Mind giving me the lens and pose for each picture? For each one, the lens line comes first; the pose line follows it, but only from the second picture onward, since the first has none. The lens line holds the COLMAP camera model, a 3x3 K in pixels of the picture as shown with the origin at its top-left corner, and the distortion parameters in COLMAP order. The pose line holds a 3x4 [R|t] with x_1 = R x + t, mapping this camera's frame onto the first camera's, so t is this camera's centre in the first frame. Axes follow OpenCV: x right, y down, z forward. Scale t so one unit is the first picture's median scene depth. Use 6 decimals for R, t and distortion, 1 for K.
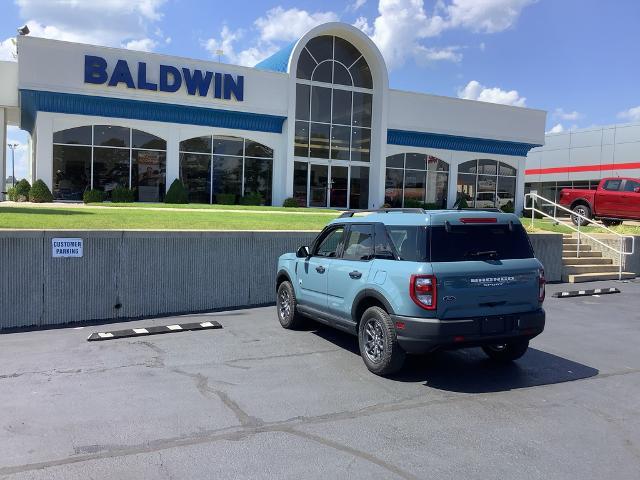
lens RADIAL K [[575.7, 0, 334.7], [0, 575.7, 238.7], [0, 0, 1]] dist [0.072672, -0.154546]
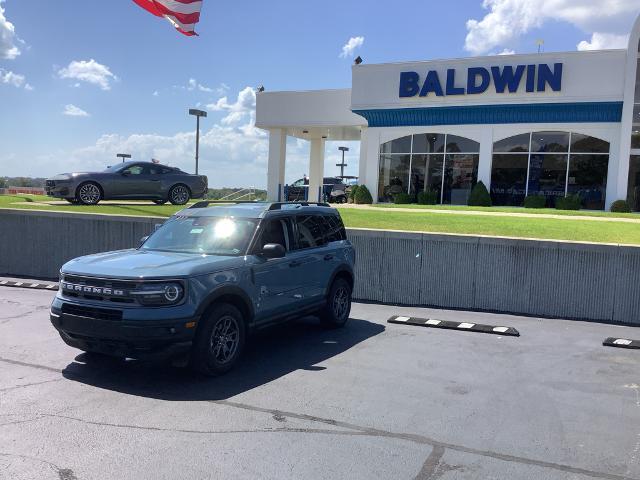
lens RADIAL K [[575.7, 0, 334.7], [0, 575.7, 238.7], [0, 0, 1]] dist [0.072672, -0.154546]
pose [[0.623362, 0.048241, -0.780444, 0.342992], [-0.062846, 0.997957, 0.011490, -0.001471], [0.779404, 0.041885, 0.625120, 0.198143]]
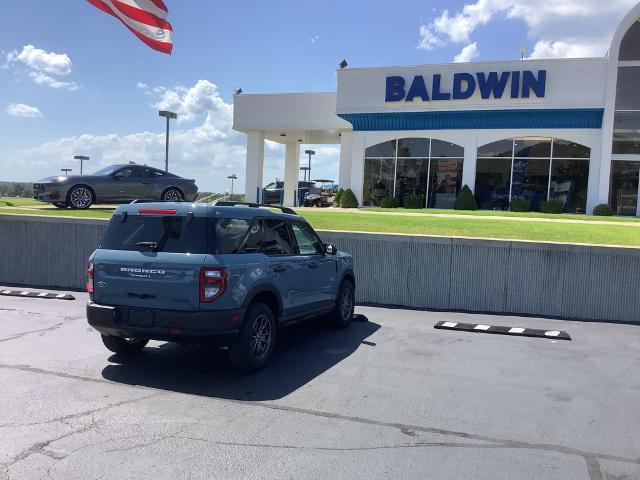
lens RADIAL K [[575.7, 0, 334.7], [0, 575.7, 238.7], [0, 0, 1]] dist [0.072672, -0.154546]
pose [[0.681868, 0.040573, -0.730349, 0.301916], [-0.058298, 0.998299, 0.001030, 0.000646], [0.729148, 0.041876, 0.683074, 0.160224]]
